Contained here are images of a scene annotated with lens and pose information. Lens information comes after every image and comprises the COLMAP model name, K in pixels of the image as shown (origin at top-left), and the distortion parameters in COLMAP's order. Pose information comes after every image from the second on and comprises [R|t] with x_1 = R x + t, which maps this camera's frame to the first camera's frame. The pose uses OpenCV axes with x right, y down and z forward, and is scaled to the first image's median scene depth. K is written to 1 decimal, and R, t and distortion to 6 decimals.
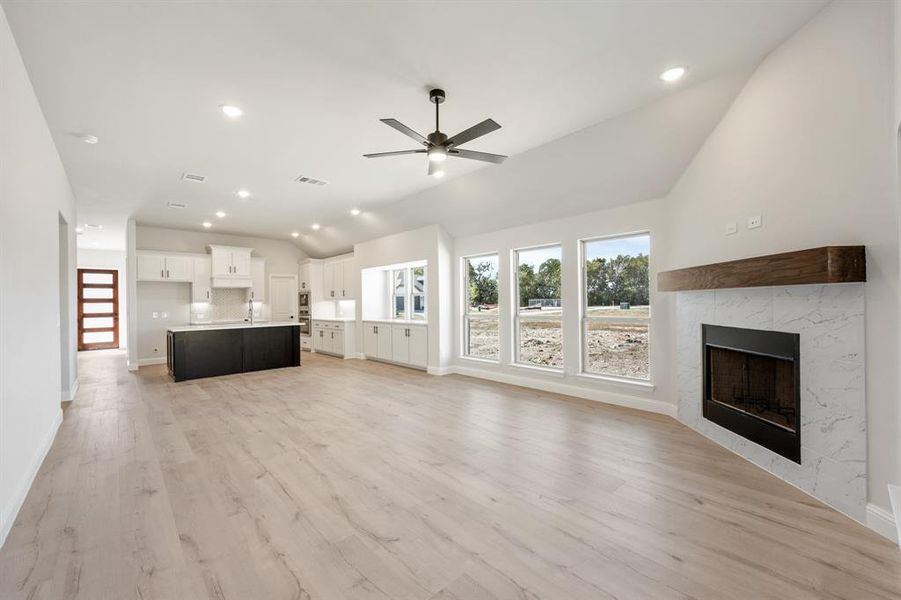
lens RADIAL K [[363.9, 0, 450.5], [0, 363.9, 300.0], [0, 0, 1]] dist [-0.001490, -0.000018]
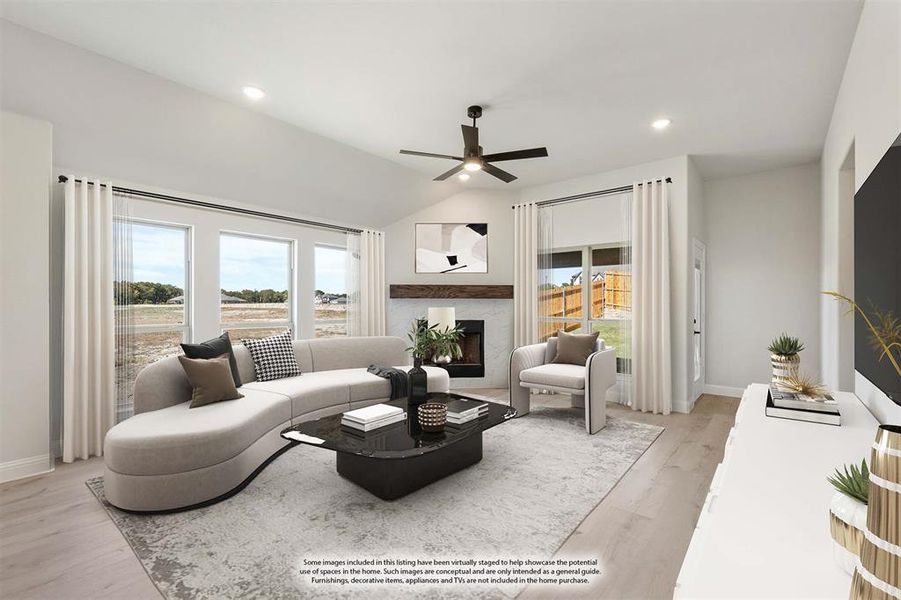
lens RADIAL K [[390.7, 0, 450.5], [0, 390.7, 300.0], [0, 0, 1]] dist [-0.001076, -0.000292]
pose [[-0.125703, 0.023778, 0.991783, -1.022182], [-0.005247, 0.999683, -0.024633, 0.020689], [-0.992054, -0.008301, -0.125538, 1.067393]]
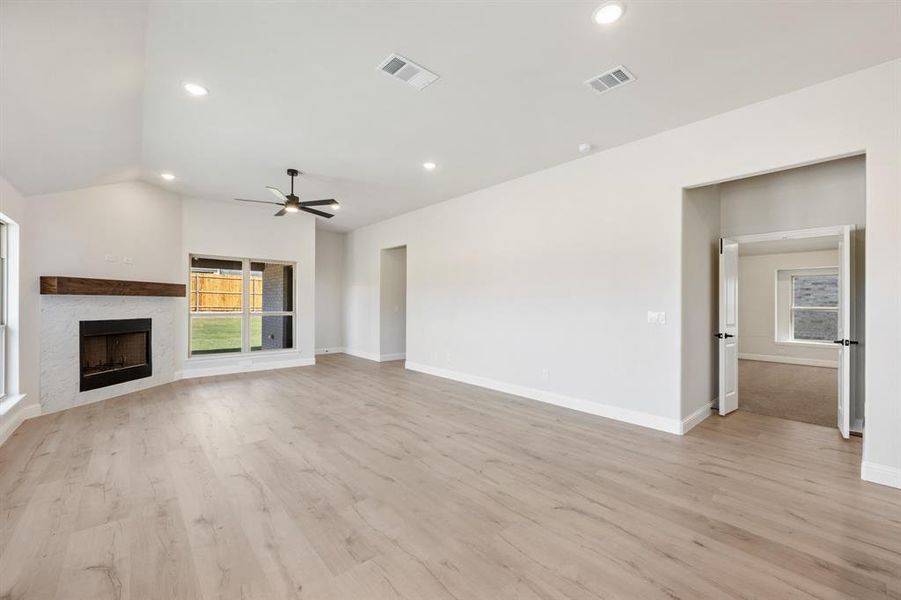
lens RADIAL K [[368.3, 0, 447.8], [0, 368.3, 300.9], [0, 0, 1]] dist [0.000603, 0.000046]
pose [[-0.999563, 0.009412, 0.028009, -0.660439], [0.009114, 0.999901, -0.010729, 0.020473], [-0.028107, -0.010469, -0.999550, 2.269856]]
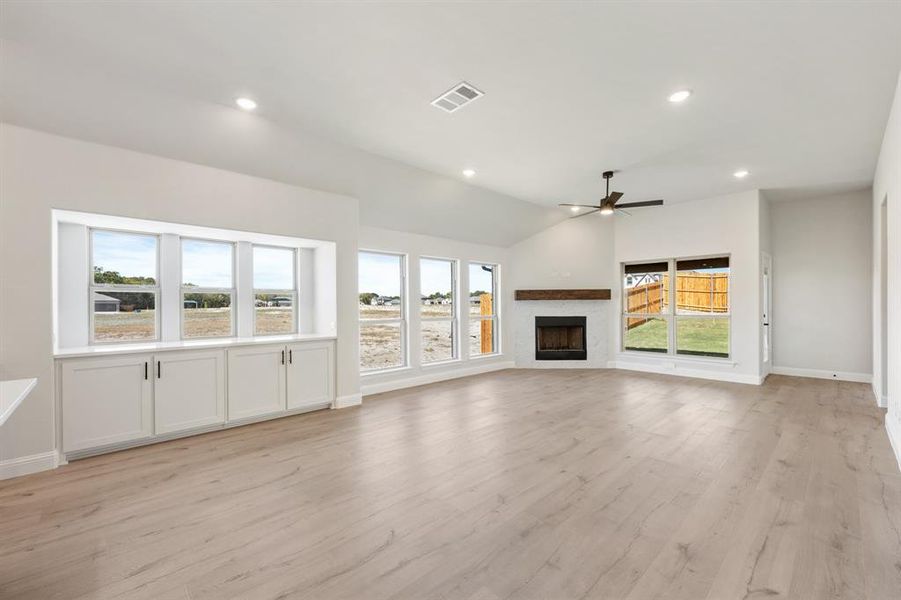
lens RADIAL K [[369.4, 0, 453.0], [0, 369.4, 303.9], [0, 0, 1]] dist [-0.000785, 0.000036]
pose [[-0.013444, 0.016742, 0.999769, -1.446604], [0.001398, 0.999859, -0.016724, 0.029607], [-0.999909, 0.001172, -0.013466, 1.499691]]
